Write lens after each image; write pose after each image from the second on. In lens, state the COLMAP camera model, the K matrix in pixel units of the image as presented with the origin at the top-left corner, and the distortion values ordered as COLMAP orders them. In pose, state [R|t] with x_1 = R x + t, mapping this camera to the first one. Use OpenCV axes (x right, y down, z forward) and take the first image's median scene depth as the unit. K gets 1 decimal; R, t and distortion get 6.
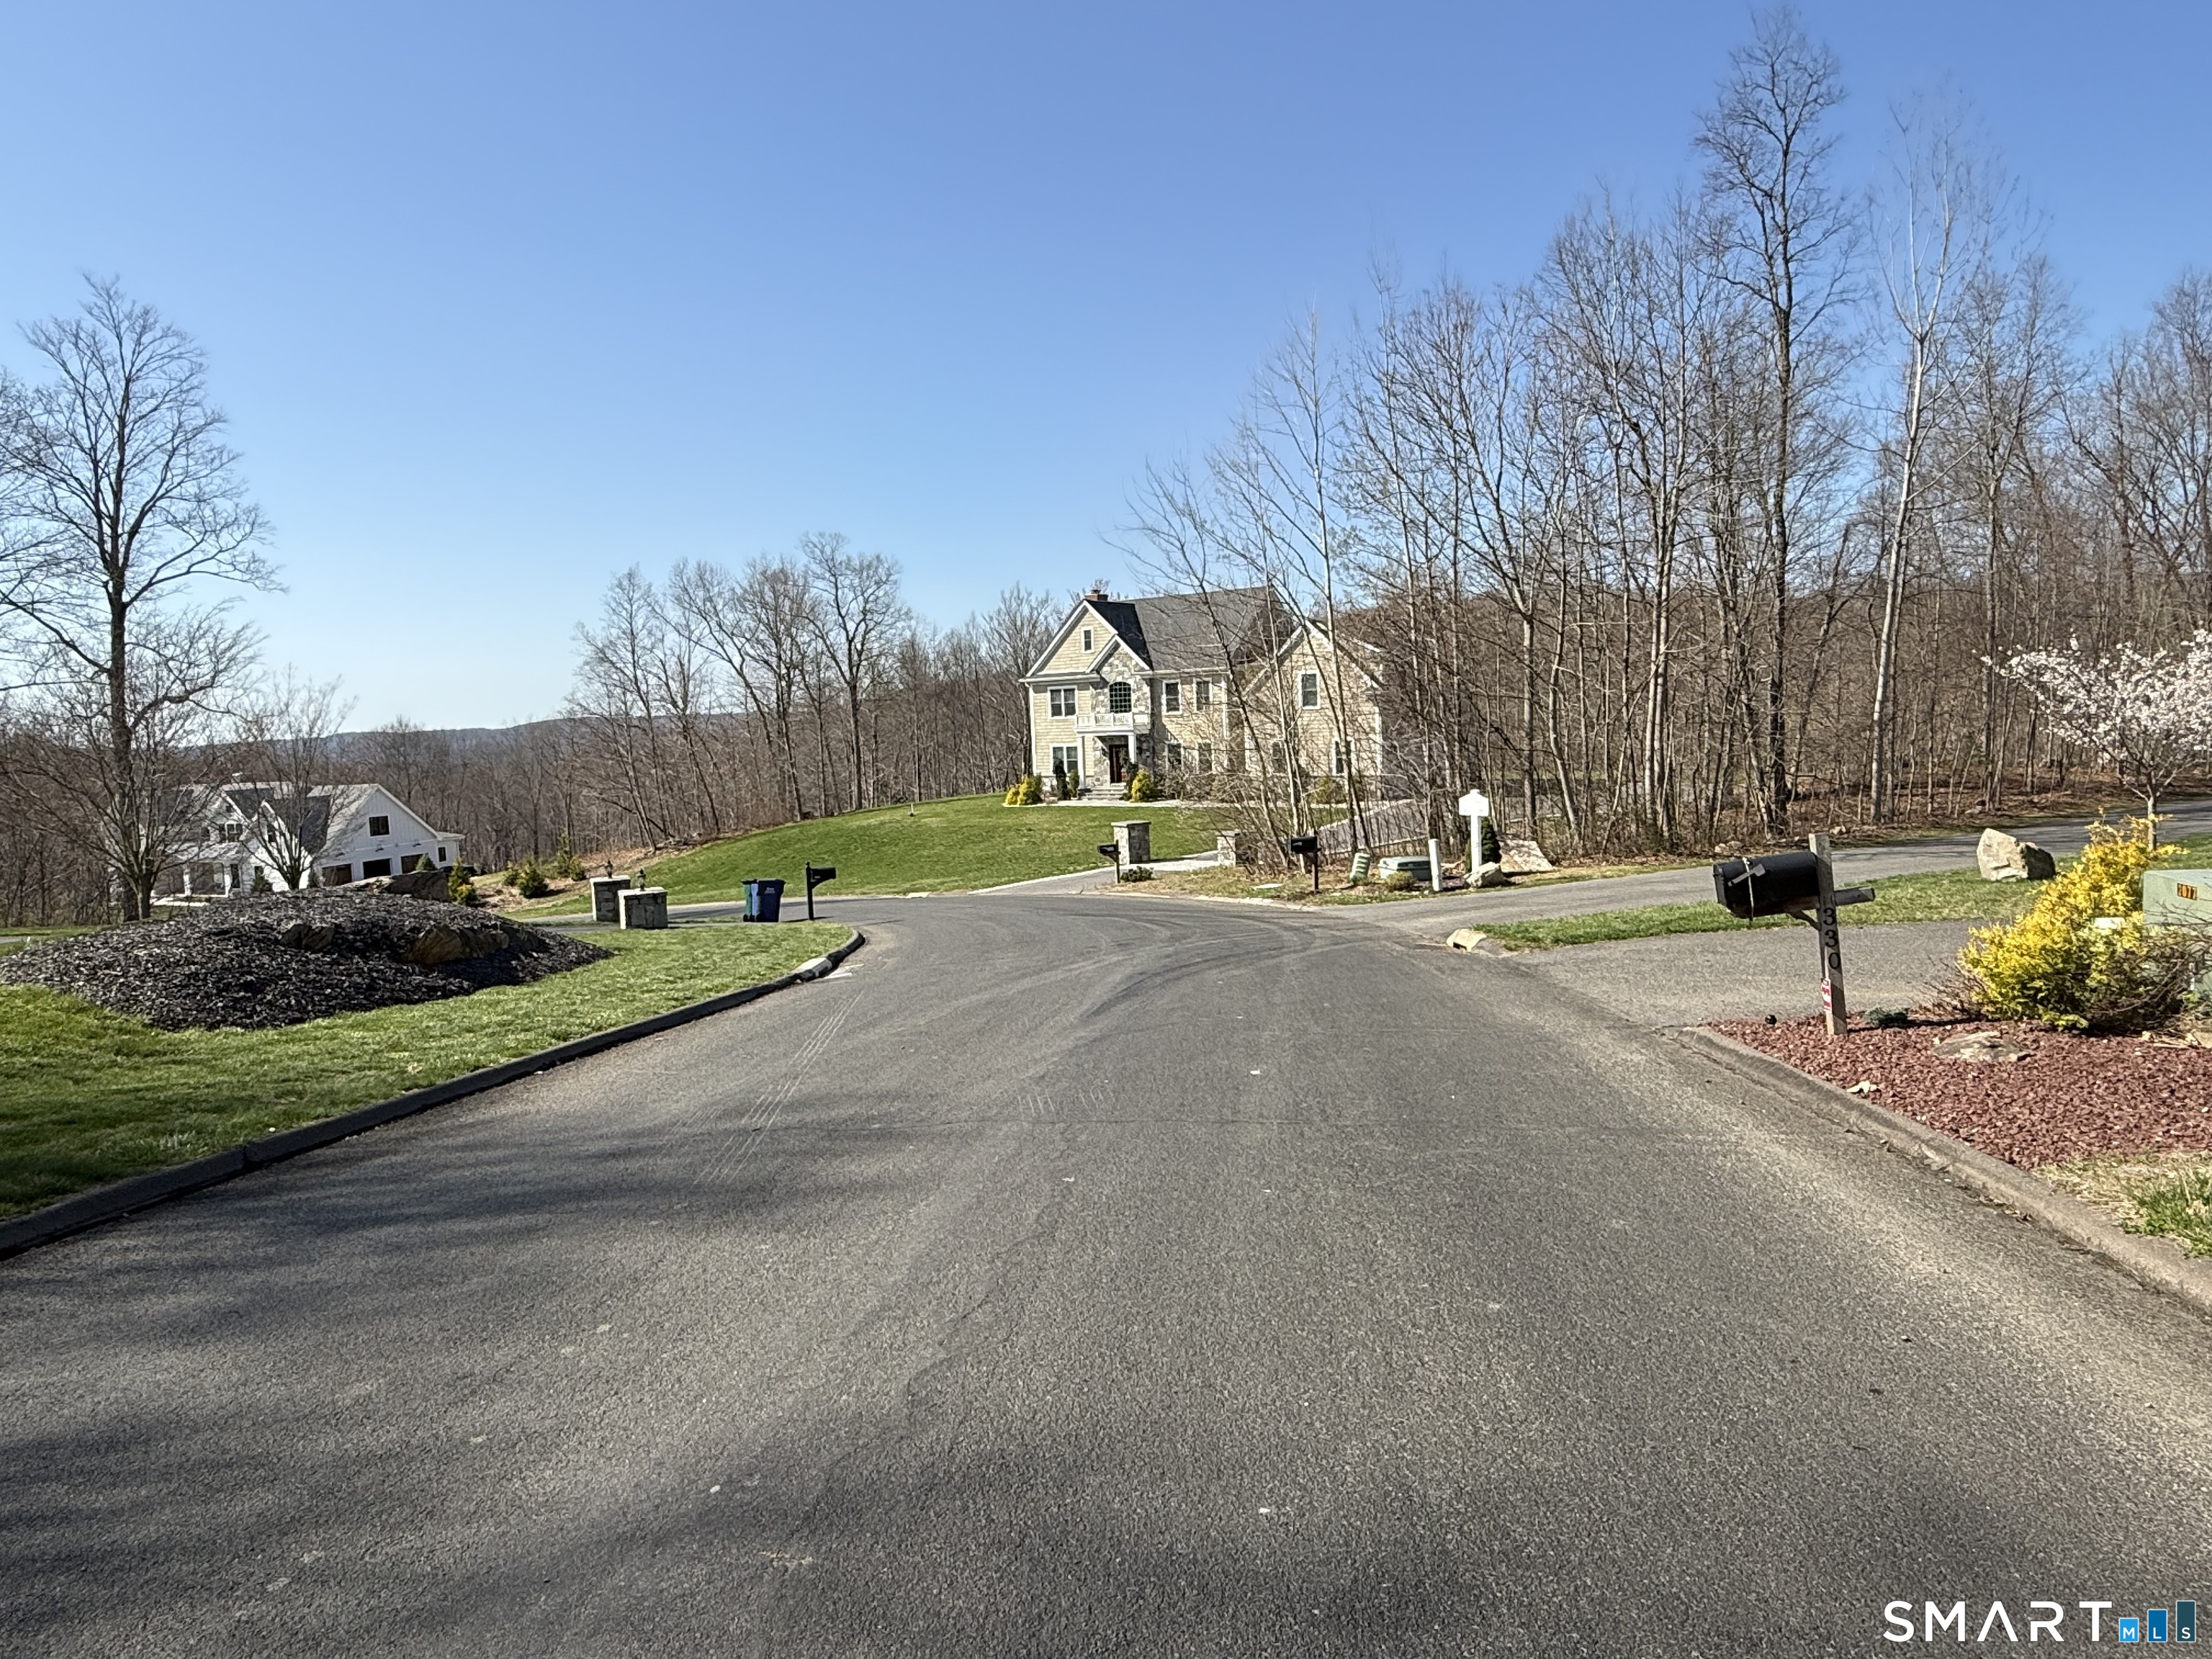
lens RADIAL K [[1371.4, 0, 1106.0], [0, 1371.4, 829.5], [0, 0, 1]] dist [0.004479, 0.000549]
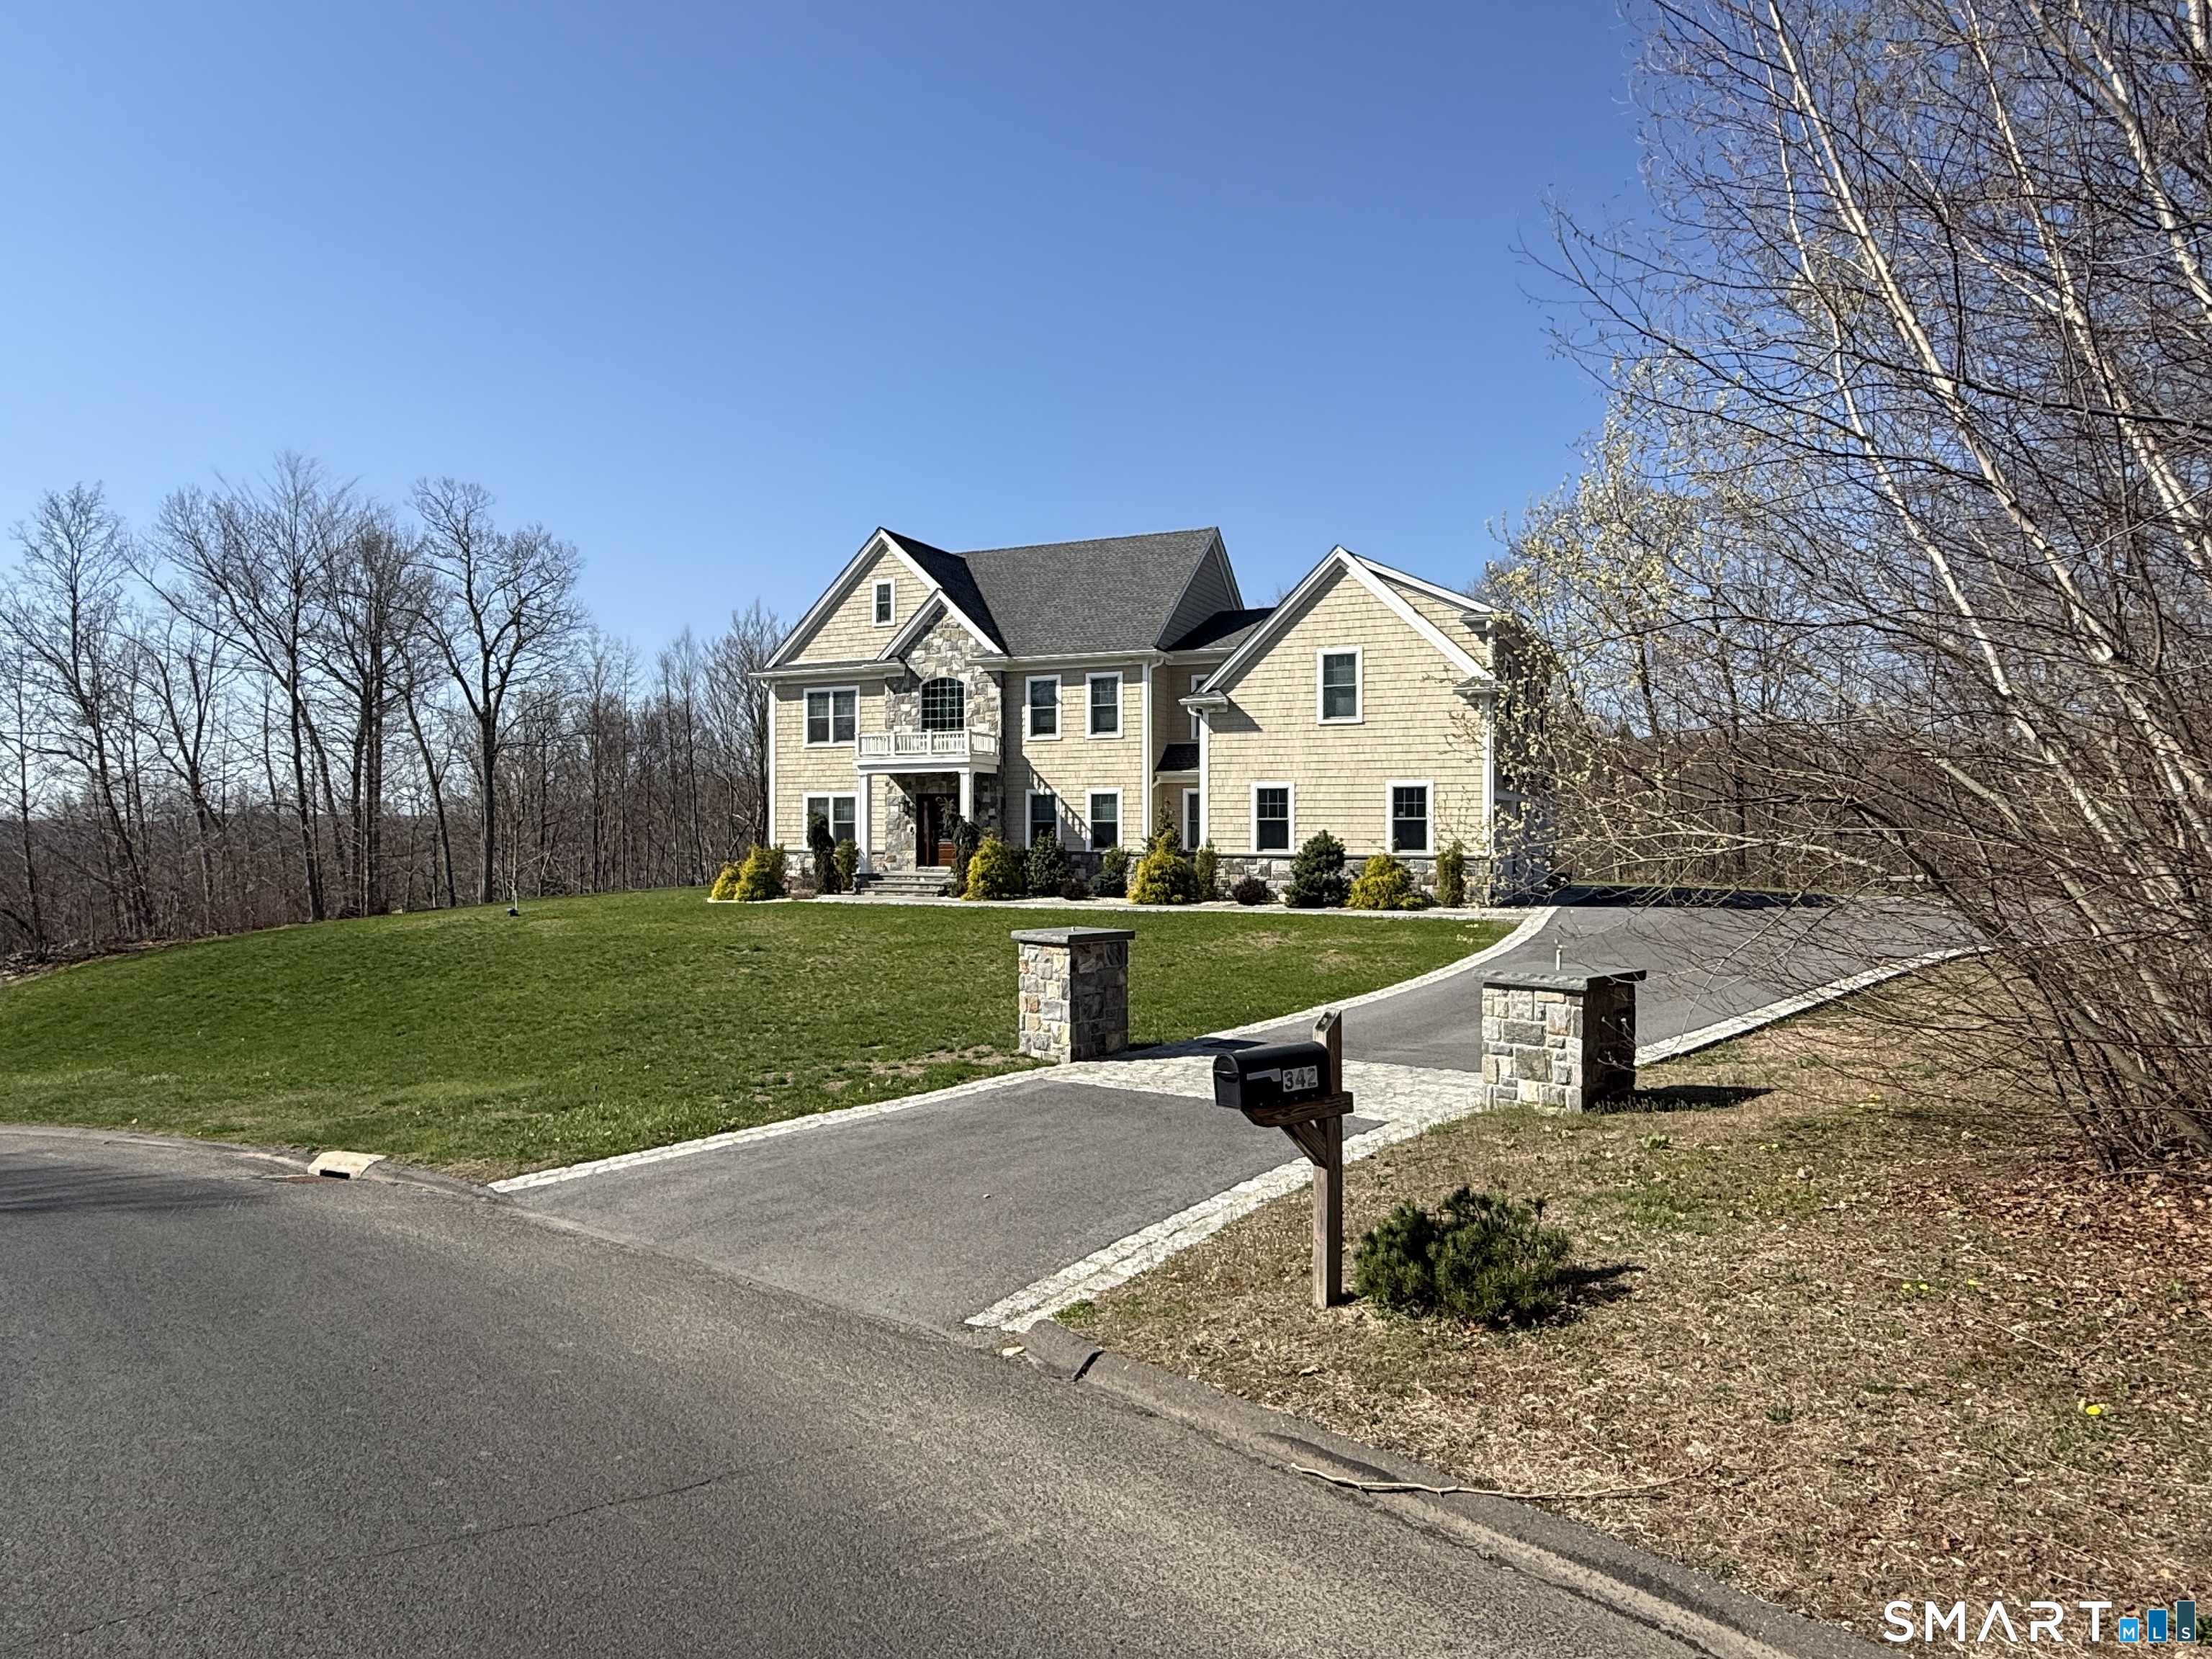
lens RADIAL K [[1371.4, 0, 1106.0], [0, 1371.4, 829.5], [0, 0, 1]] dist [0.004479, 0.000549]
pose [[0.981343, 0.042907, 0.187417, -0.025213], [-0.025329, 0.995136, -0.095201, 0.001110], [-0.190590, 0.088677, 0.977656, 0.462760]]
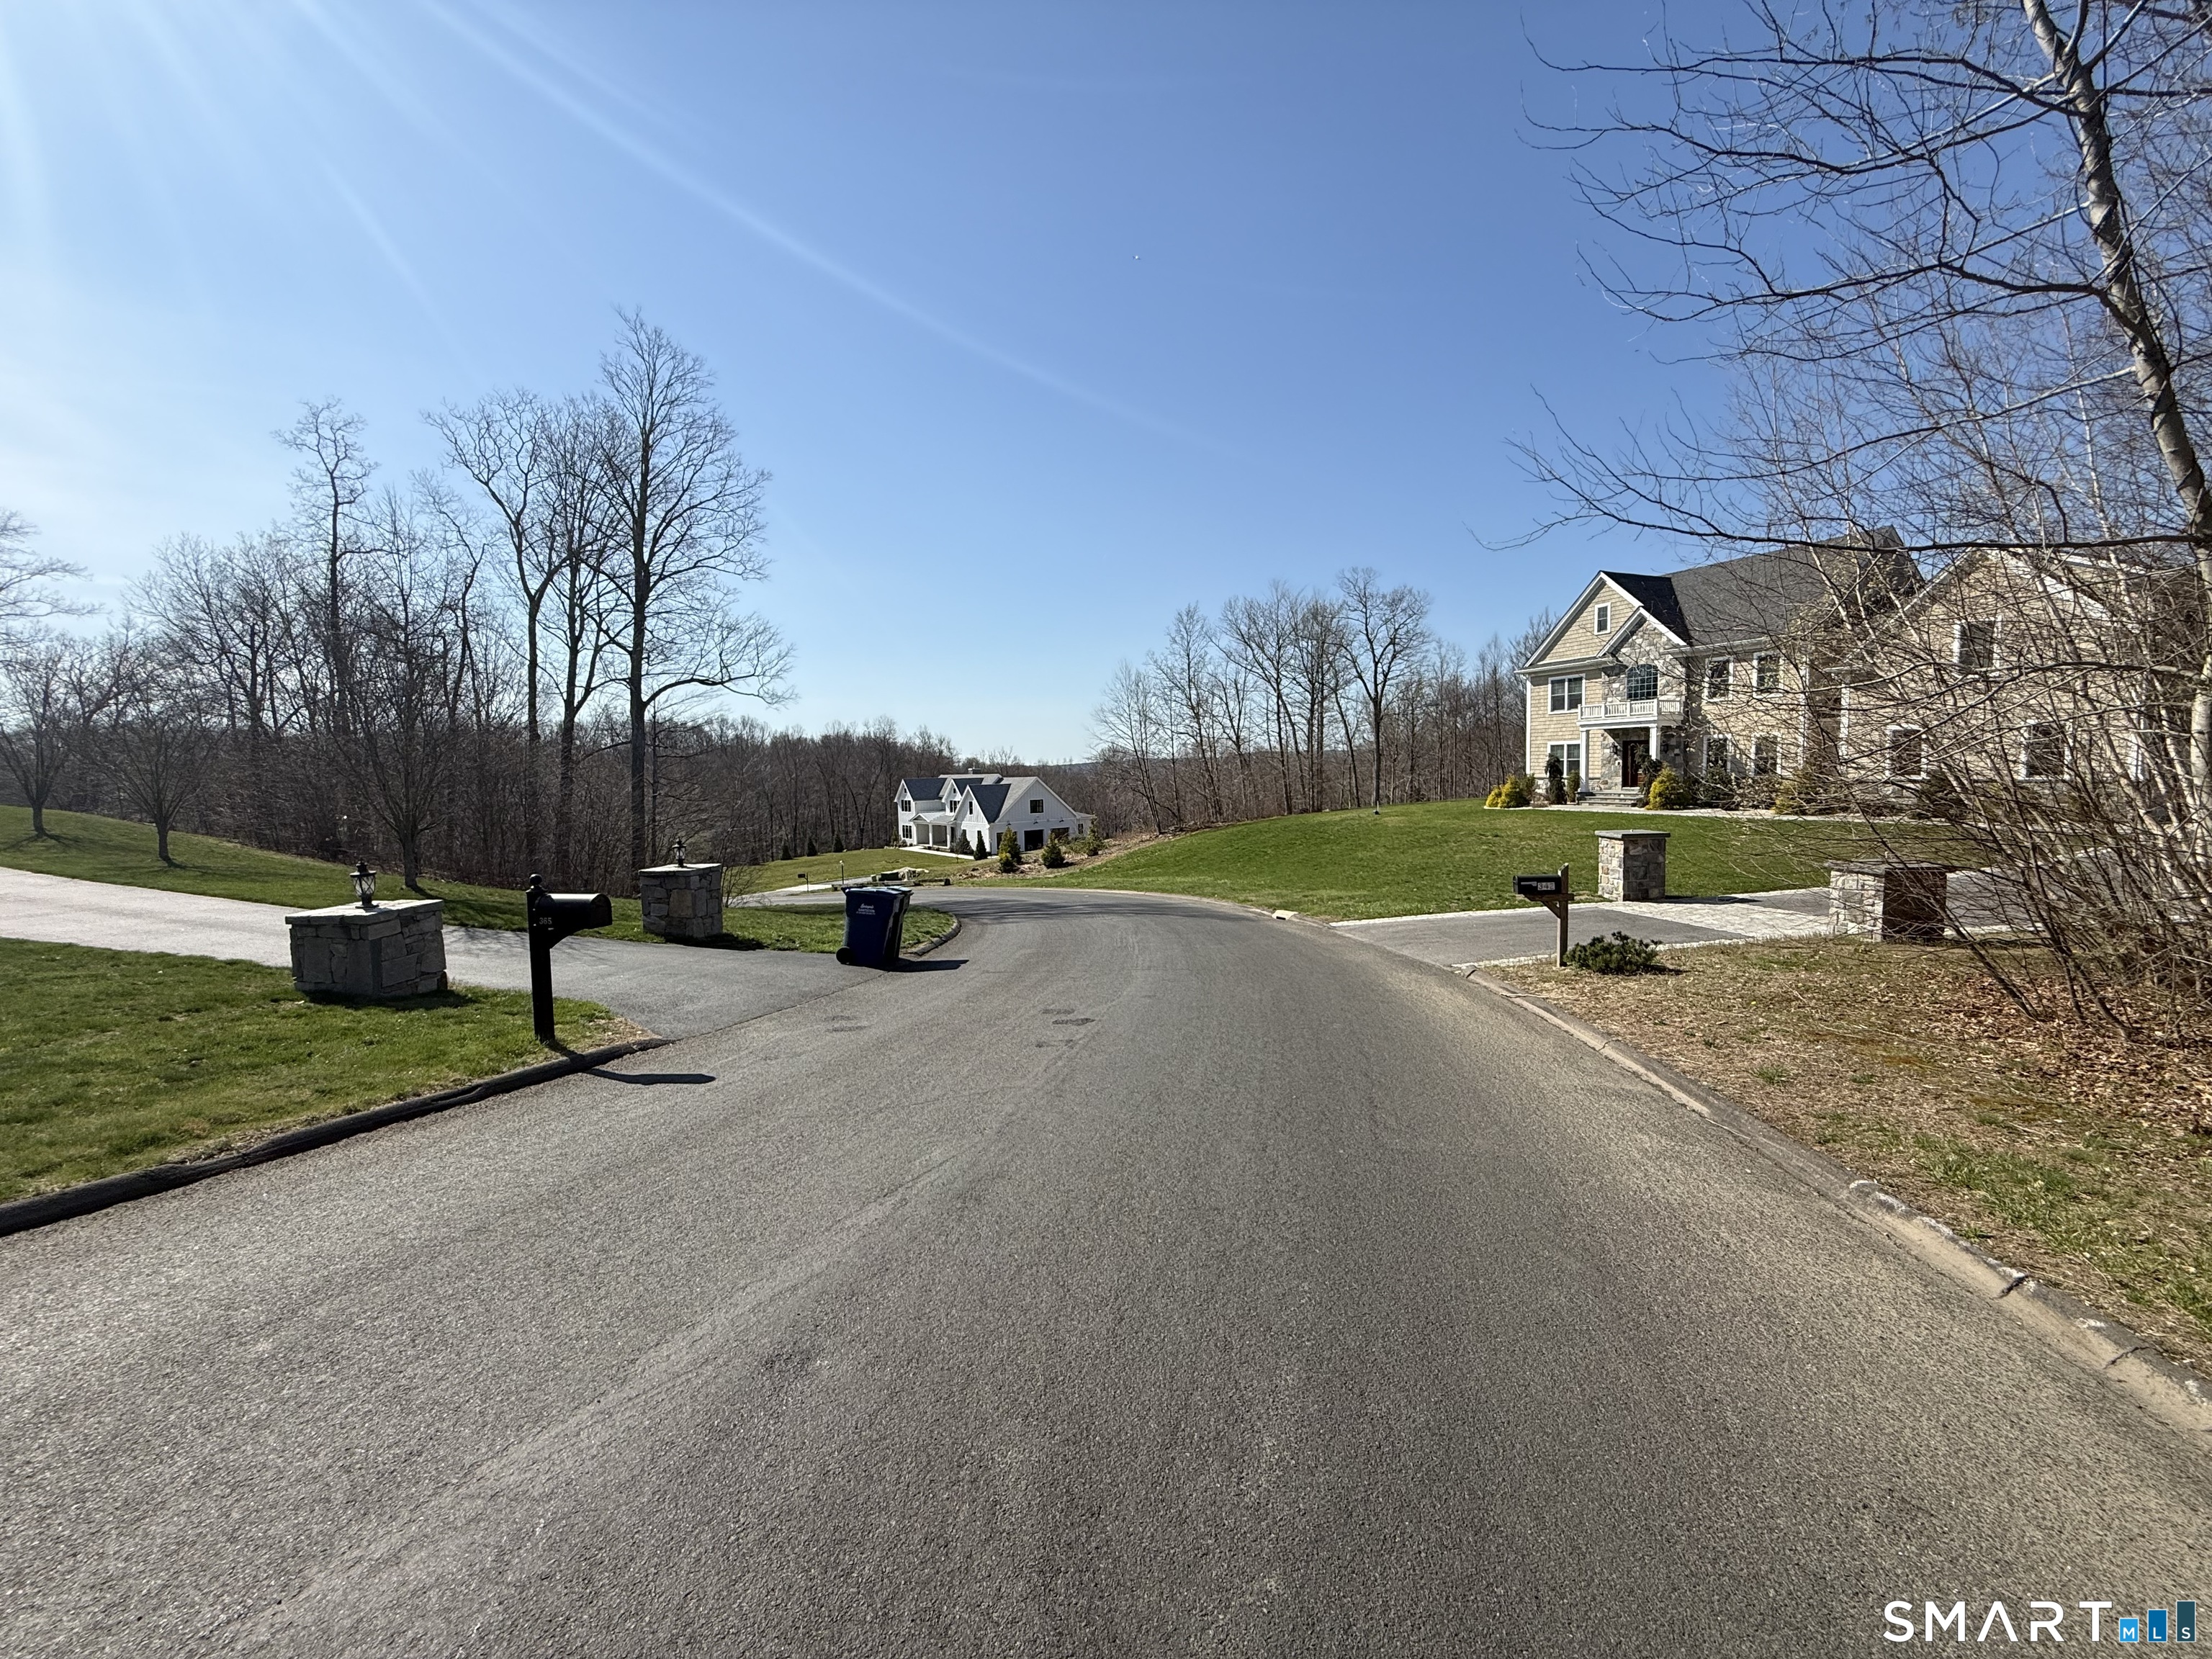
lens RADIAL K [[881.8, 0, 1104.8], [0, 881.8, 832.4], [0, 0, 1]] dist [0.000712, 0.000353]
pose [[0.853005, 0.059043, -0.518553, 0.014962], [-0.055129, 0.998215, 0.022974, -0.000775], [0.518984, 0.008990, 0.854737, 0.373105]]
